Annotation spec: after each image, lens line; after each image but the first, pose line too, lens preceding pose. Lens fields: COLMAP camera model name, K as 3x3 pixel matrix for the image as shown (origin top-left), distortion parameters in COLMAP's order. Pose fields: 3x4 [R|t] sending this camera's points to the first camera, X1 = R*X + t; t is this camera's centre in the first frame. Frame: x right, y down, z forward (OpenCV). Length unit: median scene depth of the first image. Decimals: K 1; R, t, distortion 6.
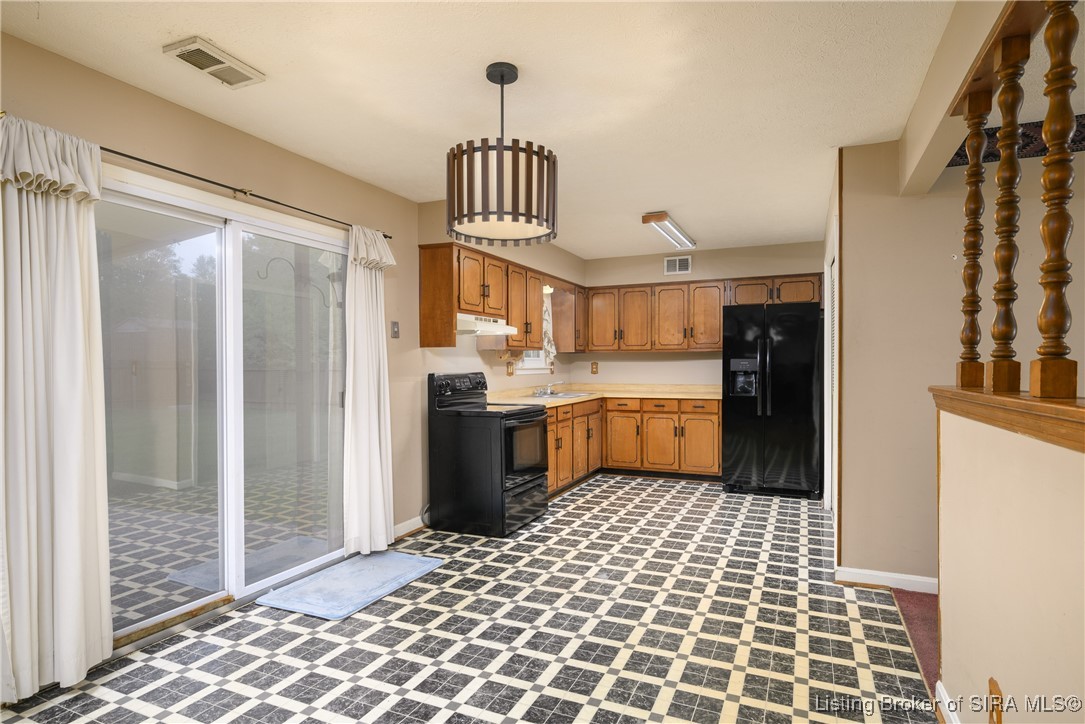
lens RADIAL K [[549.8, 0, 550.8], [0, 549.8, 369.3], [0, 0, 1]] dist [-0.001968, 0.001412]
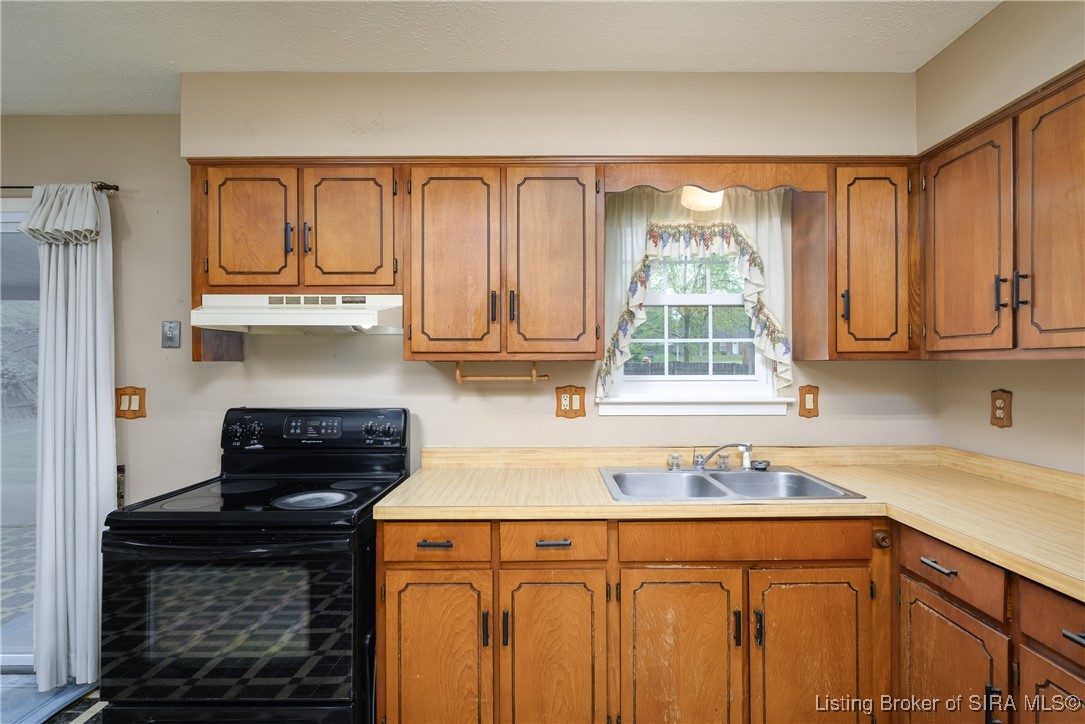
lens RADIAL K [[538.9, 0, 545.3], [0, 538.9, 358.7], [0, 0, 1]] dist [0.002687, -0.000746]
pose [[0.416466, -0.001690, -0.909150, 0.294278], [-0.010471, 0.999923, -0.006656, -0.030203], [0.909091, 0.012291, 0.416416, 0.761825]]
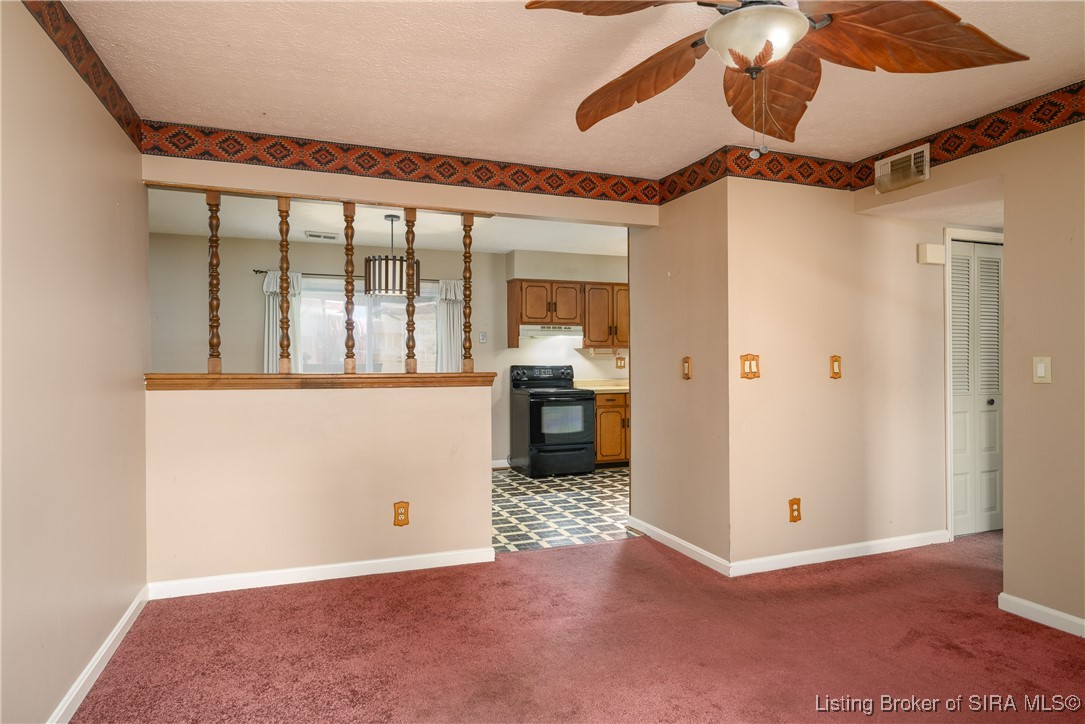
lens RADIAL K [[629.7, 0, 547.7], [0, 629.7, 355.7], [0, 0, 1]] dist [0.005673, -0.001246]
pose [[0.710750, 0.002570, -0.703440, 0.764448], [-0.008125, 0.999957, -0.004557, -0.008589], [0.703398, 0.008955, 0.710740, -0.113412]]
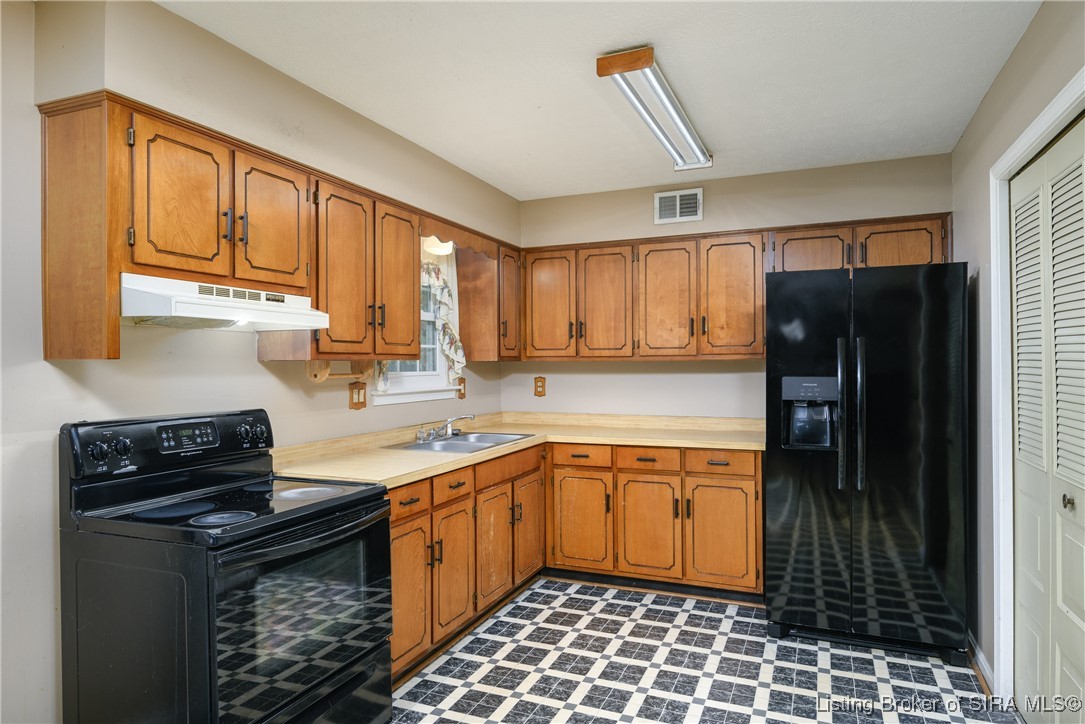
lens RADIAL K [[629.7, 0, 547.4], [0, 629.7, 363.2], [0, 0, 1]] dist [0.005673, -0.001246]
pose [[0.999793, -0.002023, 0.020241, 0.088277], [0.002305, 0.999901, -0.013901, -0.021456], [-0.020211, 0.013945, 0.999698, 0.381076]]
